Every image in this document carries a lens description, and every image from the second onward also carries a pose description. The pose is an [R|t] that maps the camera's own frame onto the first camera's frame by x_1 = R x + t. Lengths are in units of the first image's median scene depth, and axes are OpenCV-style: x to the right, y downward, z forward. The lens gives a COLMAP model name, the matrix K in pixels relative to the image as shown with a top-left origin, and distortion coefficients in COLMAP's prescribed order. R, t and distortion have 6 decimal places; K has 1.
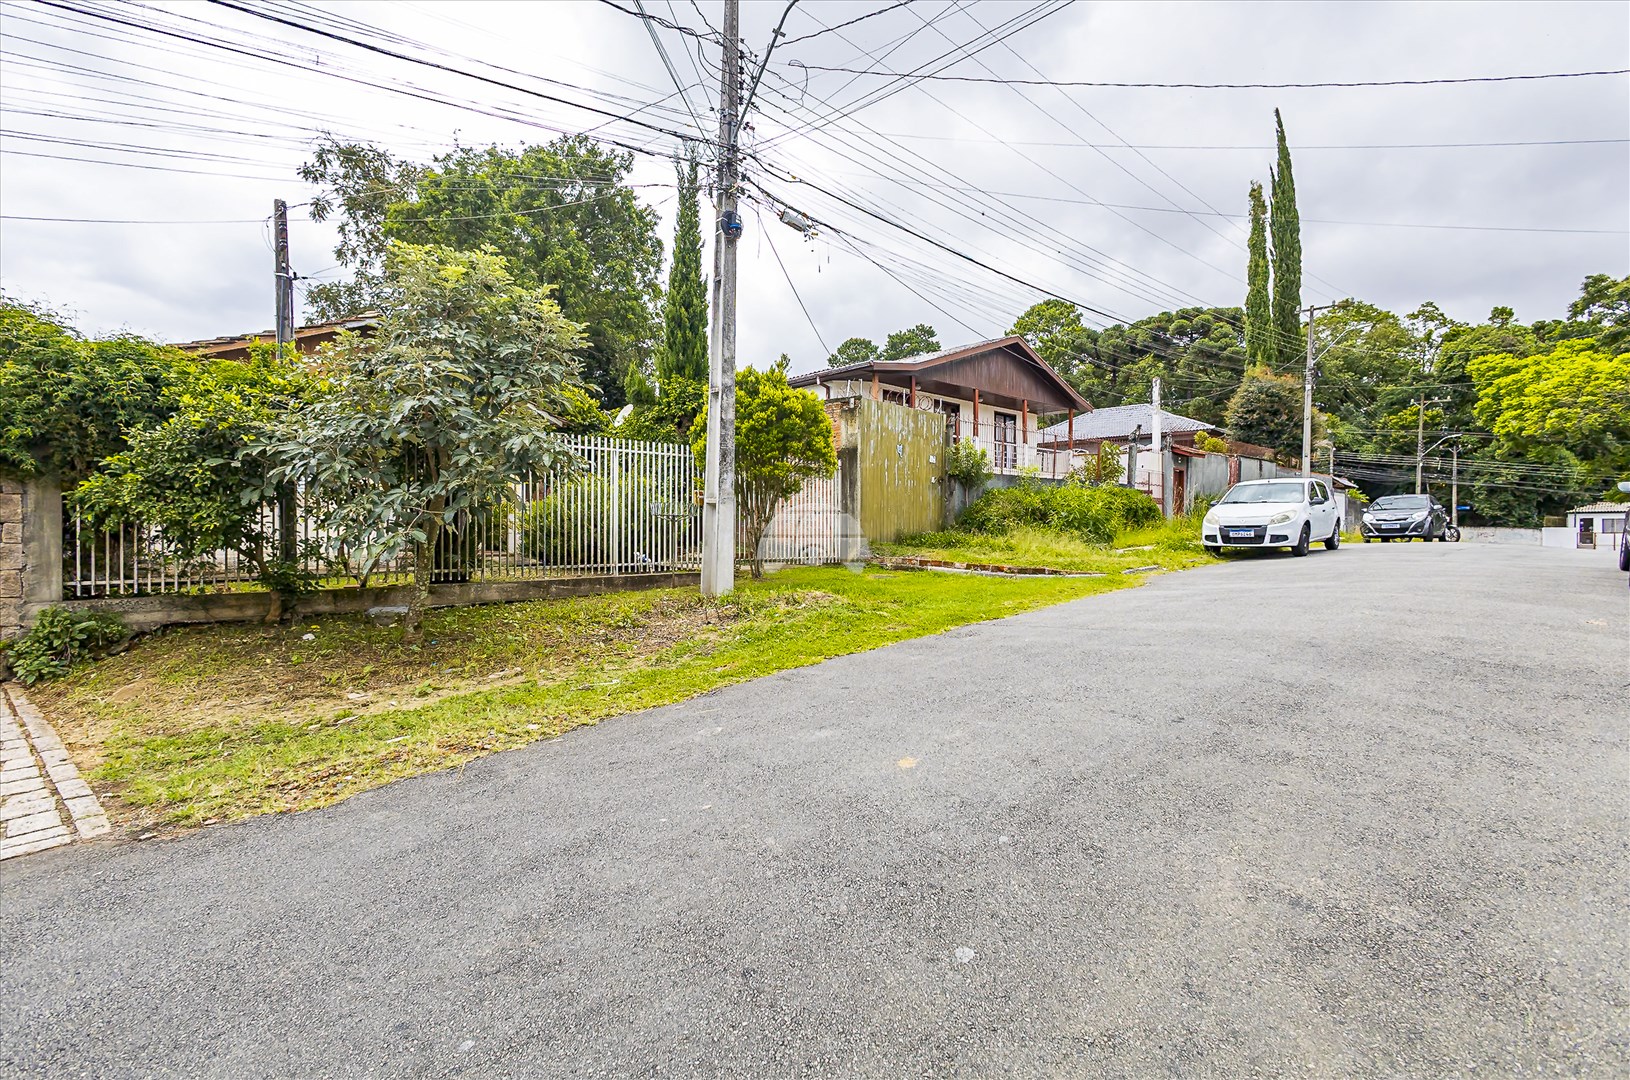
lens RADIAL K [[741.5, 0, 815.0], [0, 741.5, 540.0], [0, 0, 1]] dist [0.011595, -0.005147]
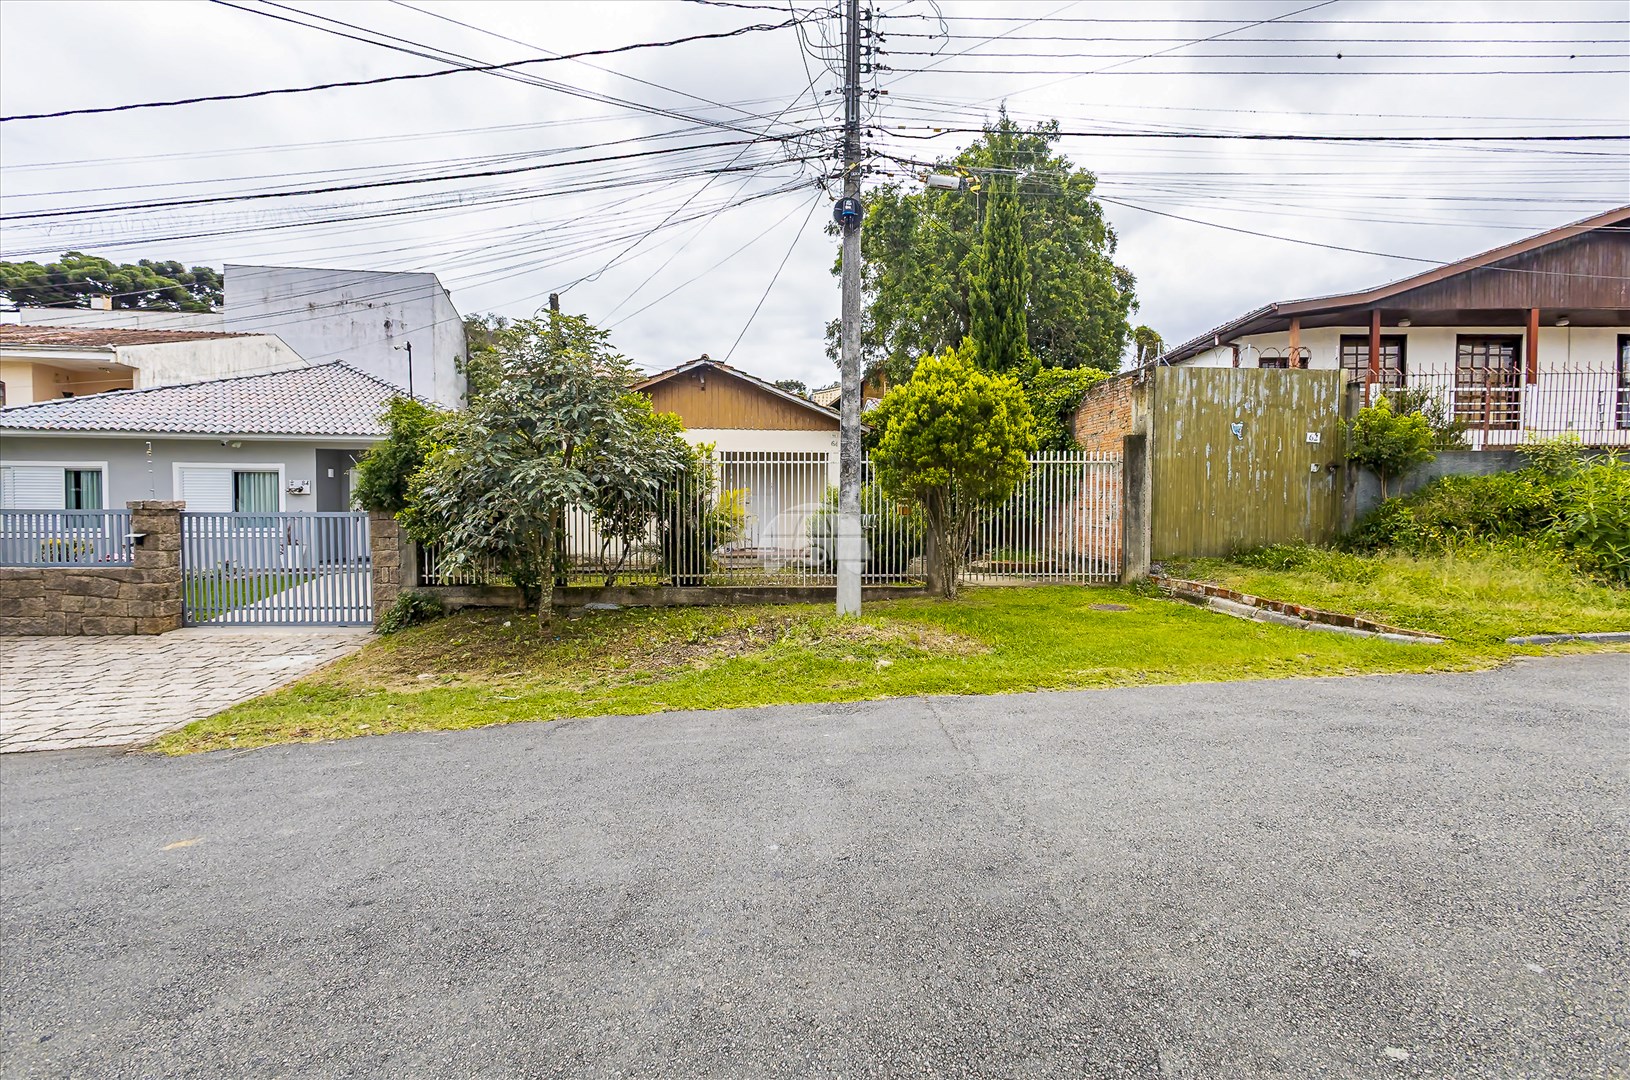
lens RADIAL K [[741.5, 0, 815.0], [0, 741.5, 540.0], [0, 0, 1]] dist [0.011595, -0.005147]
pose [[0.732577, 0.022929, -0.680298, 0.501504], [-0.008551, 0.999664, 0.024485, -0.046692], [0.680631, -0.012120, 0.732526, 0.310485]]
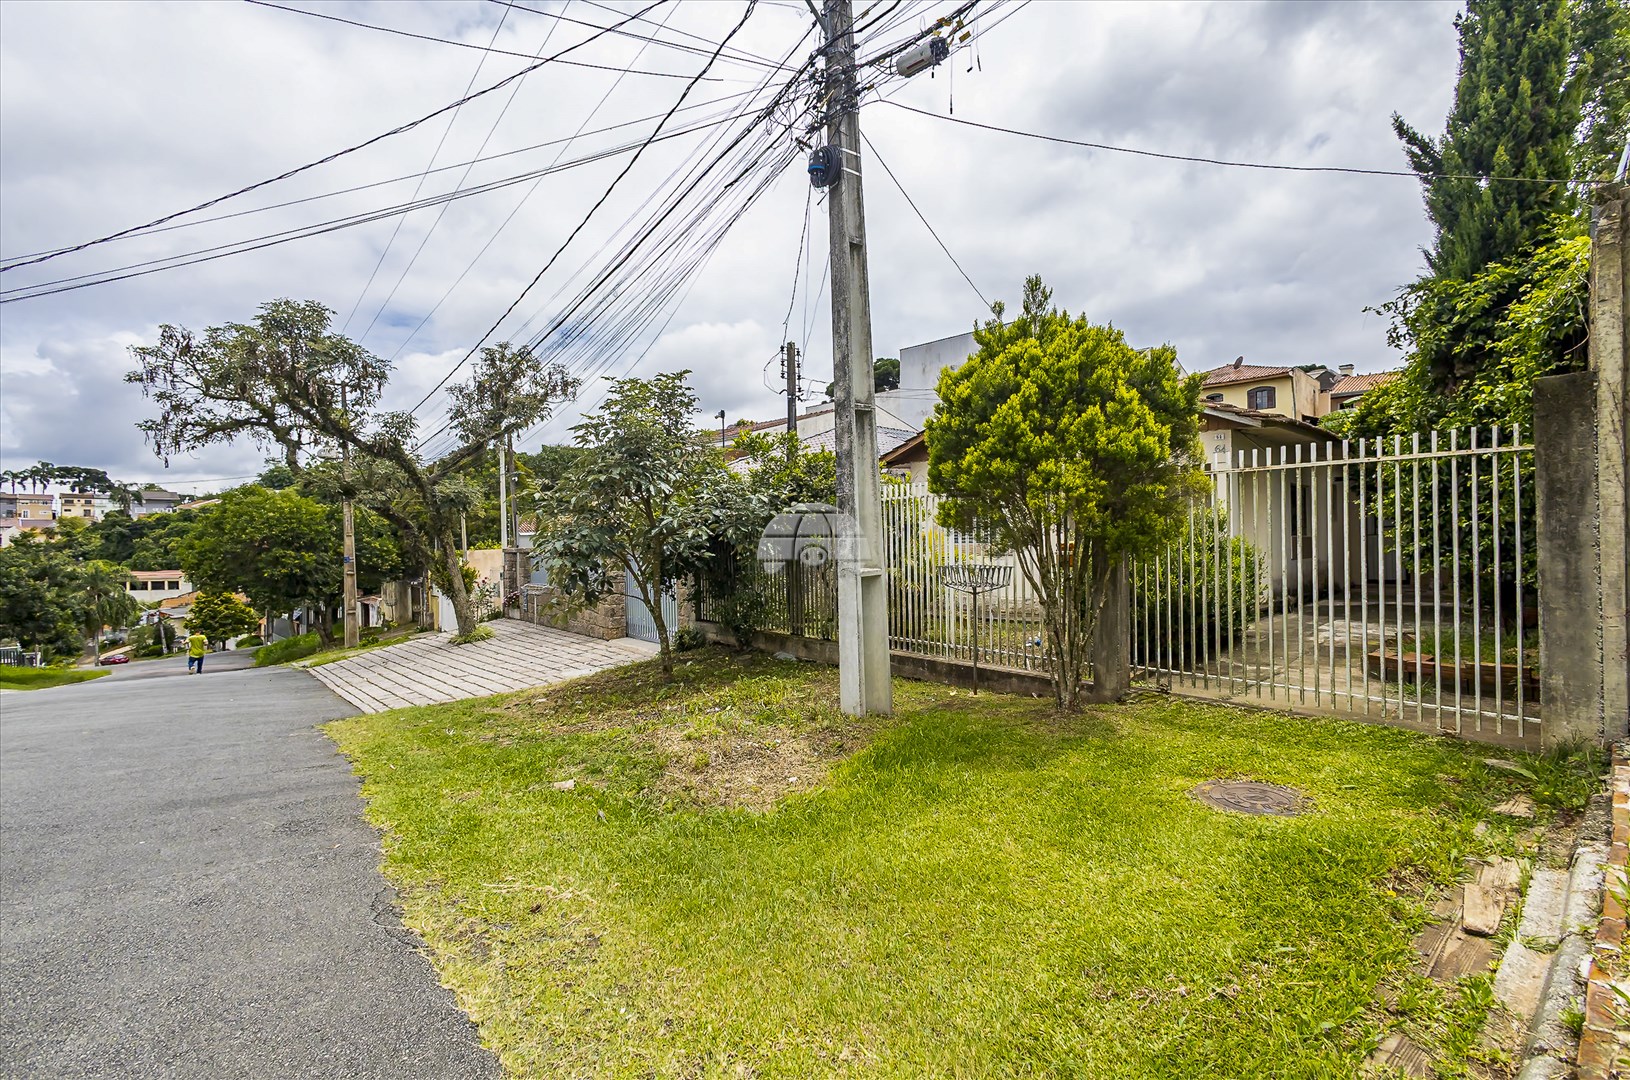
lens RADIAL K [[741.5, 0, 815.0], [0, 741.5, 540.0], [0, 0, 1]] dist [0.011595, -0.005147]
pose [[-0.099212, -0.006524, -0.995045, 0.581228], [-0.006360, 0.999962, -0.005922, -0.080309], [0.995046, 0.005741, -0.099249, 1.090728]]
